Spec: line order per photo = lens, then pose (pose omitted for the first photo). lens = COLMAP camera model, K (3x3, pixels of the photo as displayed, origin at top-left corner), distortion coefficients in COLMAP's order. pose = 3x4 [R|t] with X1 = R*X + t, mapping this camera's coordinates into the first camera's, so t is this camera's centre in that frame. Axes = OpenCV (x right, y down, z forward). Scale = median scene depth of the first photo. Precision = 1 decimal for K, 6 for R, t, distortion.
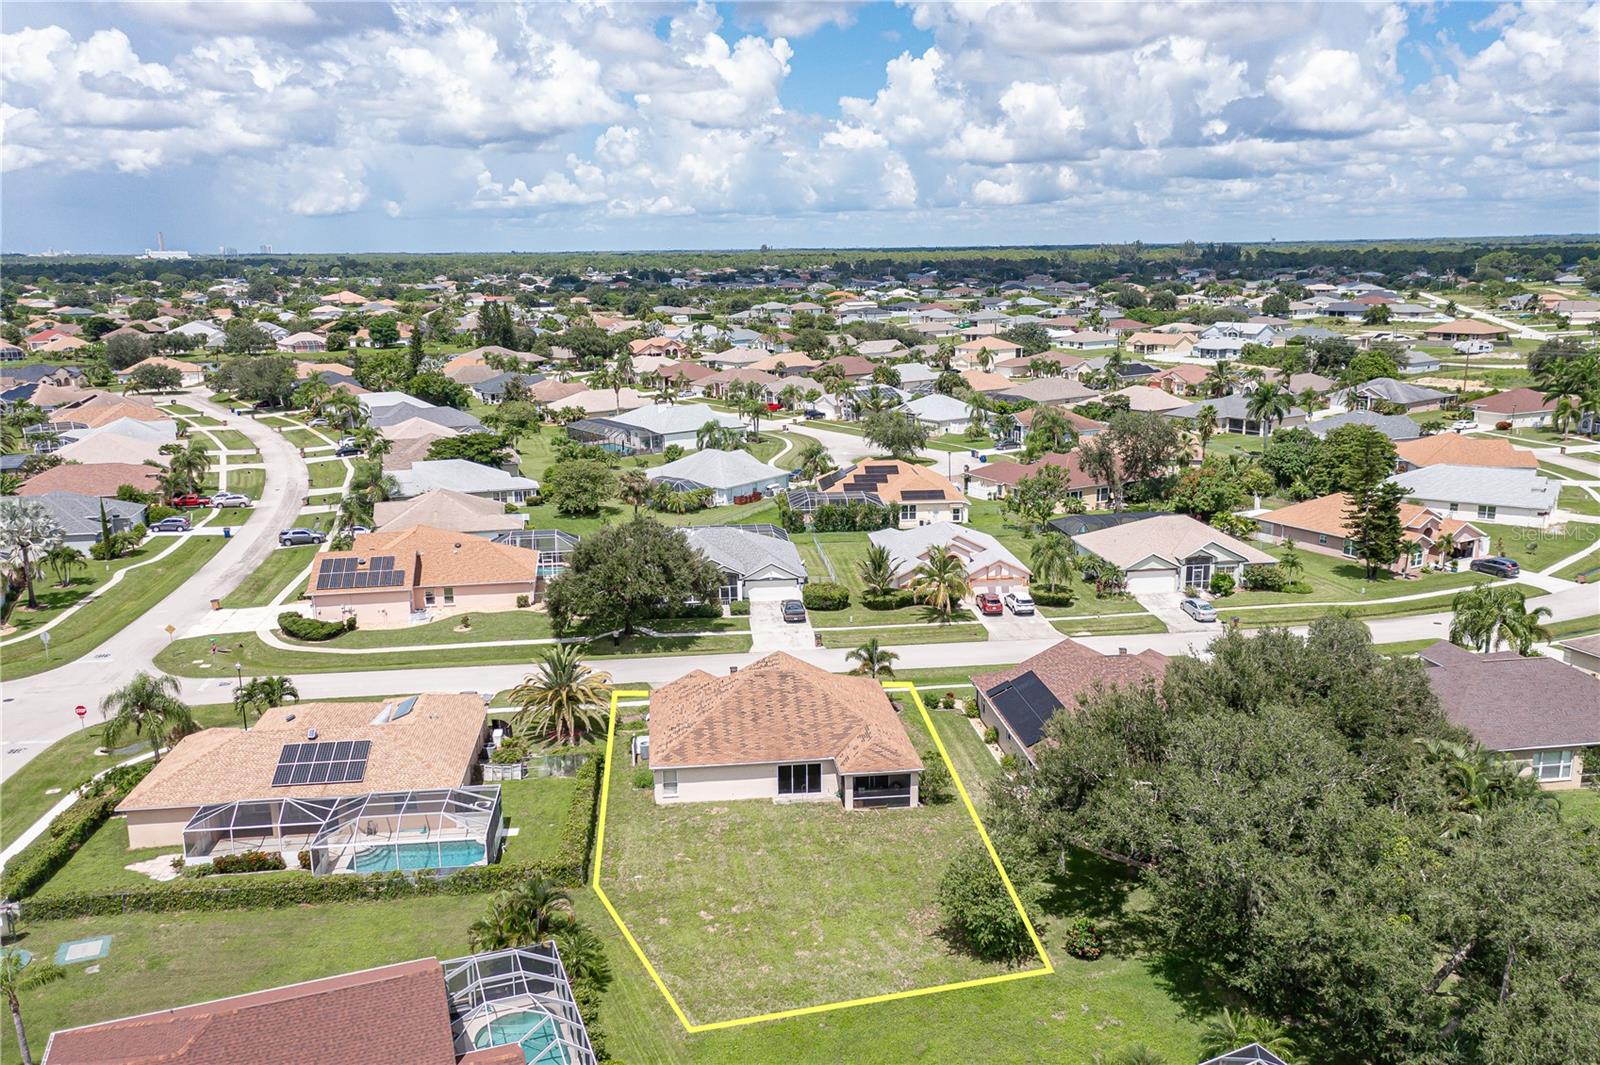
lens RADIAL K [[1284.2, 0, 795.9], [0, 1284.2, 444.0], [0, 0, 1]] dist [-0.006289, 0.066598]
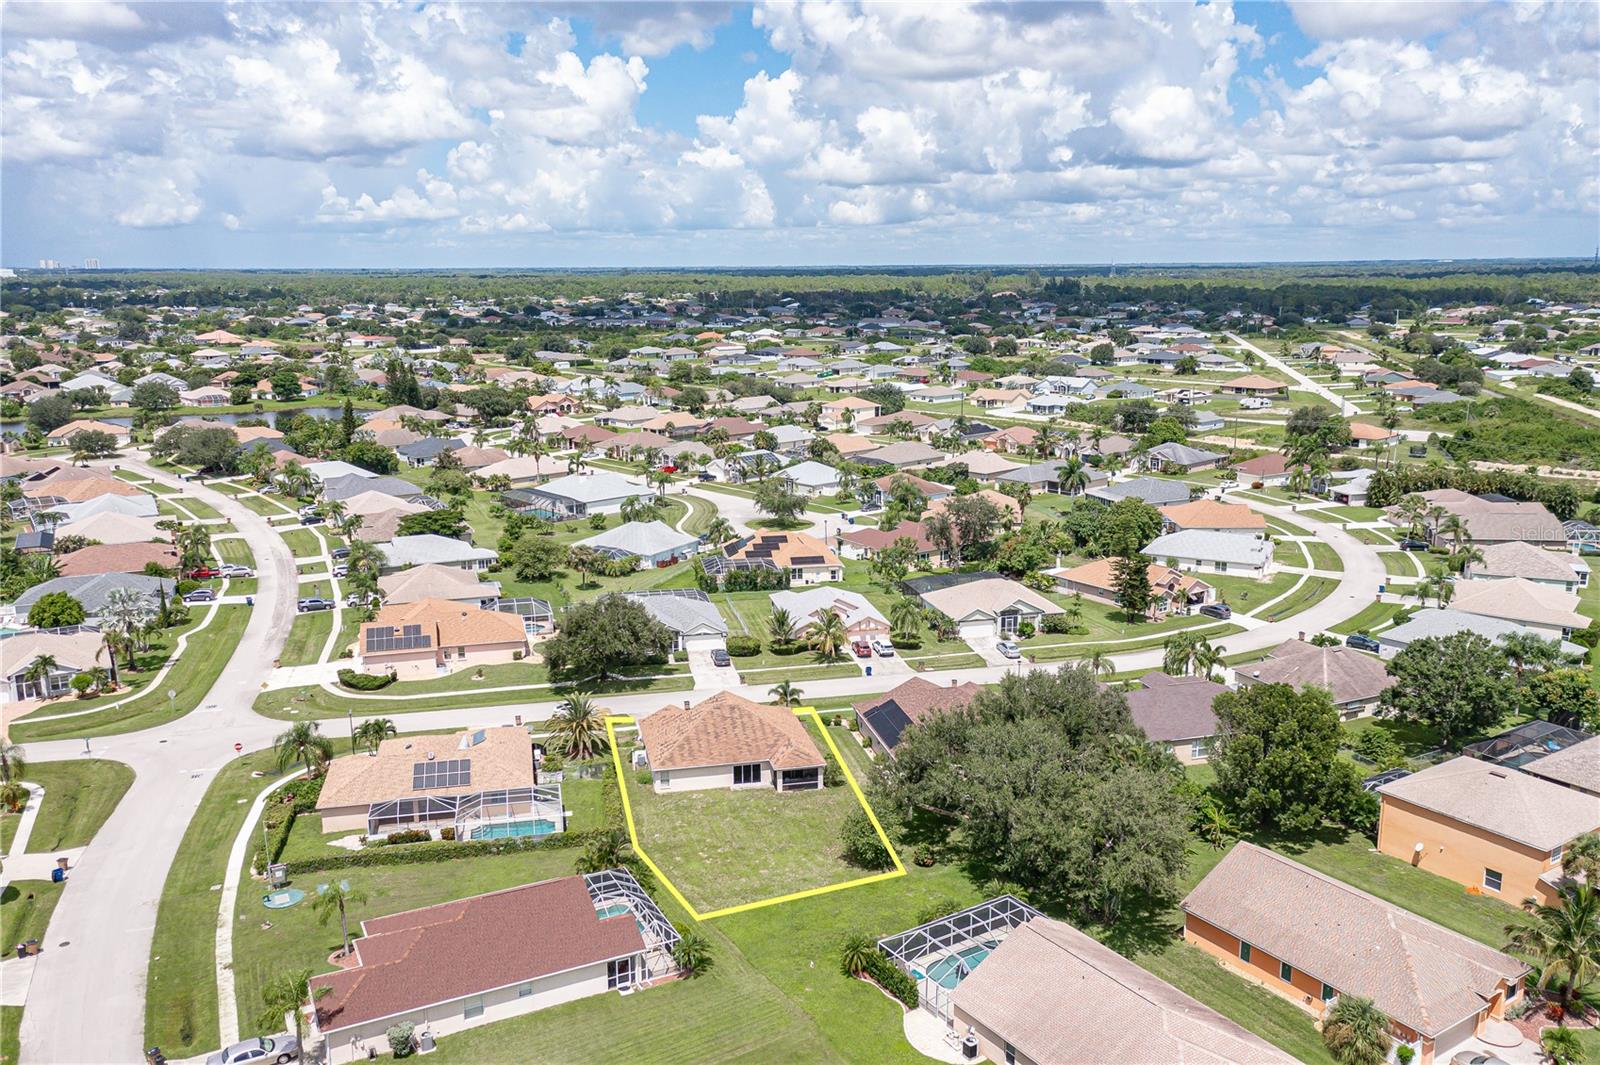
lens RADIAL K [[1264.0, 0, 800.0], [0, 1264.0, 532.5], [0, 0, 1]] dist [0.000562, 0.069387]
pose [[0.993644, -0.015621, 0.111477, -0.048900], [0.009431, 0.998396, 0.055834, -0.057584], [-0.112170, -0.054428, 0.992197, -0.252697]]
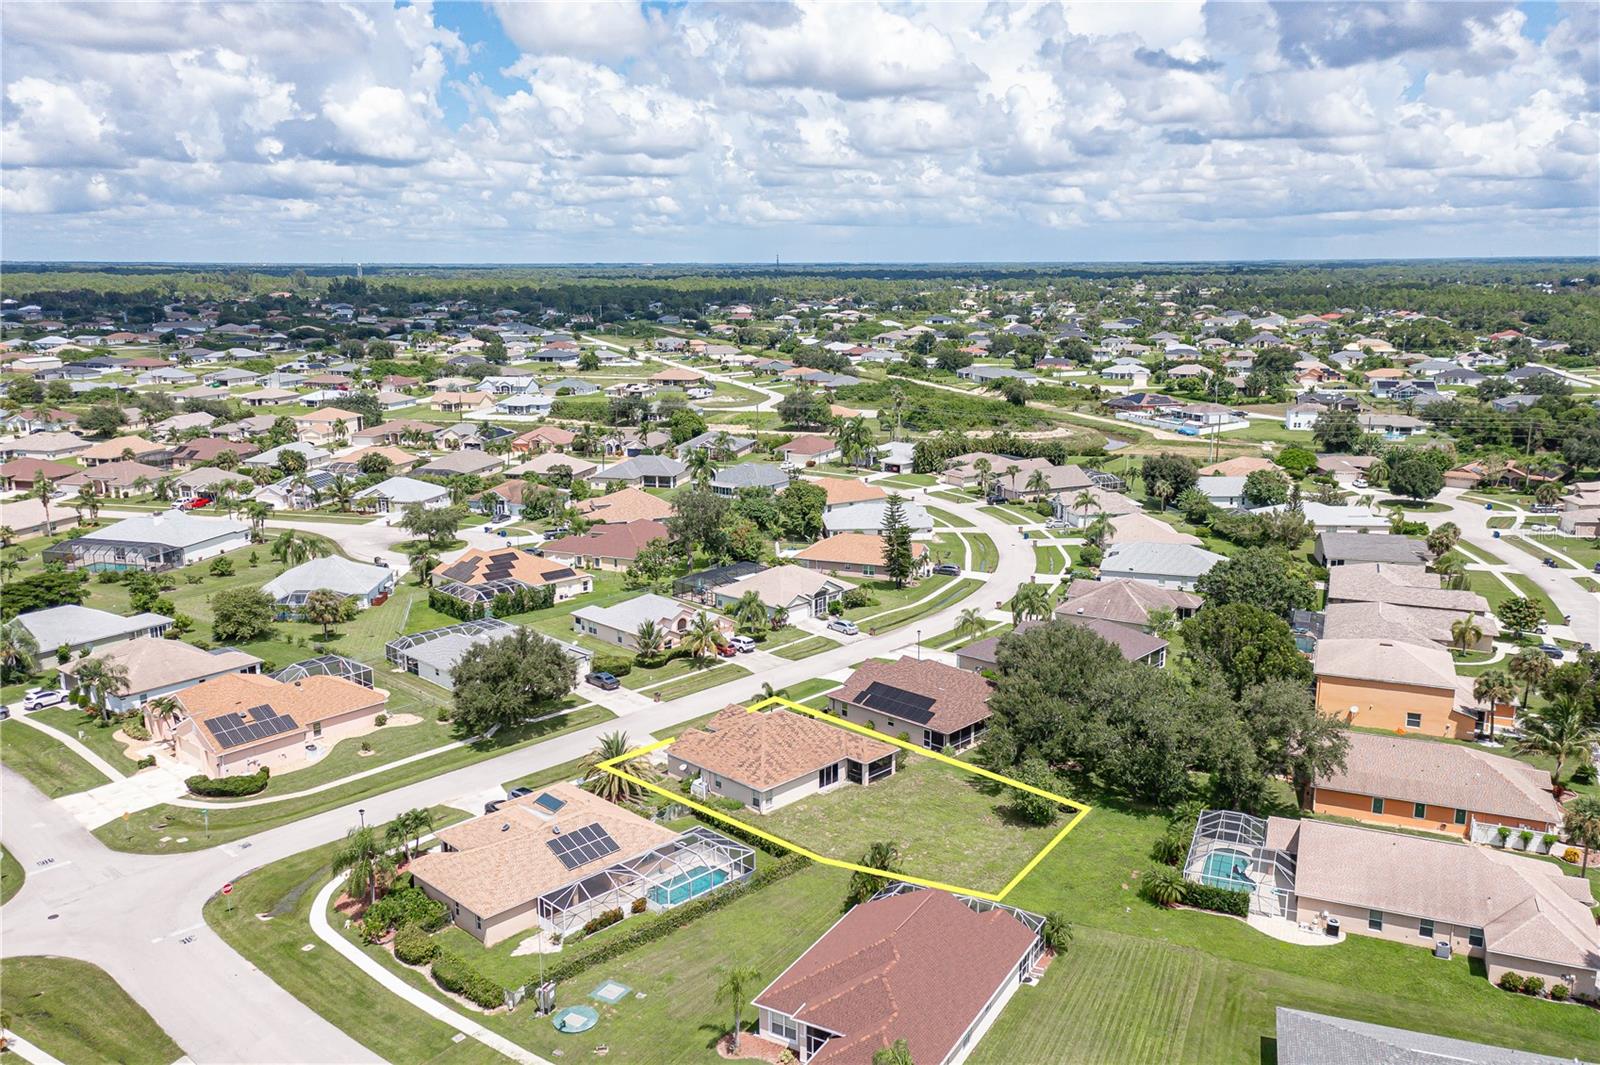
lens RADIAL K [[1264.0, 0, 800.0], [0, 1264.0, 532.5], [0, 0, 1]] dist [0.000562, 0.069387]
pose [[0.767260, -0.120393, 0.629934, -0.461725], [0.086935, 0.992680, 0.083834, -0.078014], [-0.635416, -0.009559, 0.772111, -0.072260]]
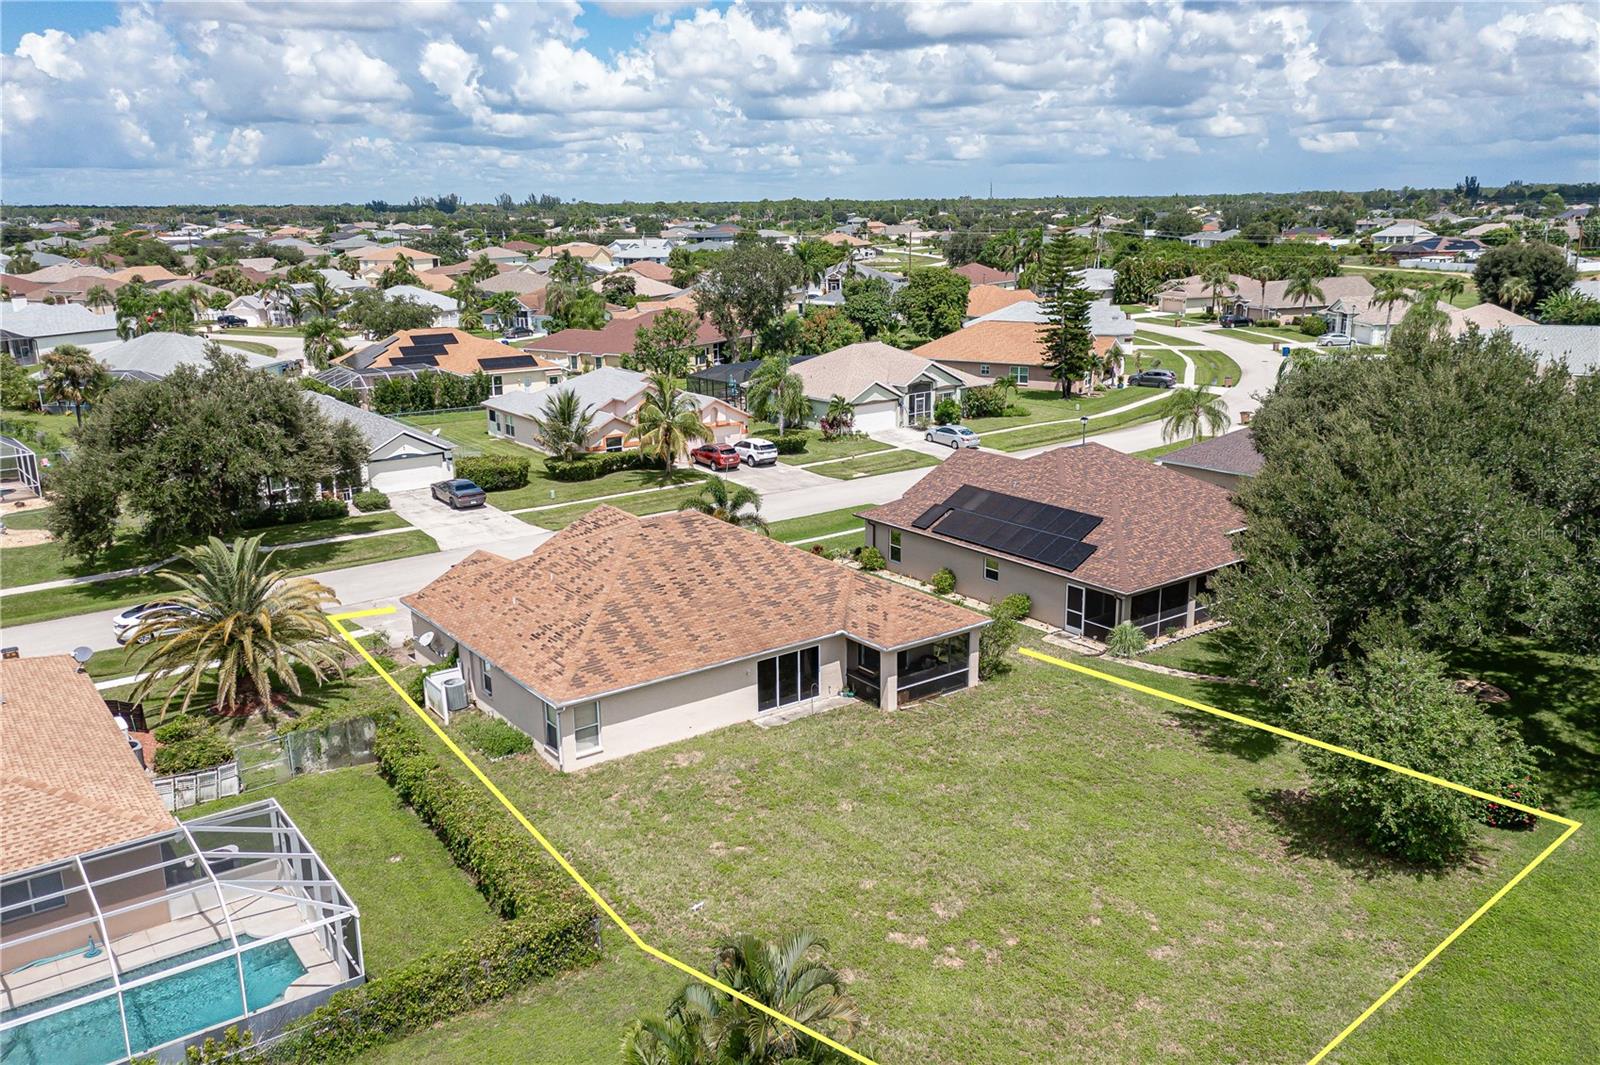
lens RADIAL K [[1264.0, 0, 800.0], [0, 1264.0, 532.5], [0, 0, 1]] dist [0.000562, 0.069387]
pose [[0.862246, -0.123461, 0.491213, -0.128262], [0.076100, 0.990406, 0.115346, 0.064080], [-0.500741, -0.062075, 0.863369, 0.250790]]
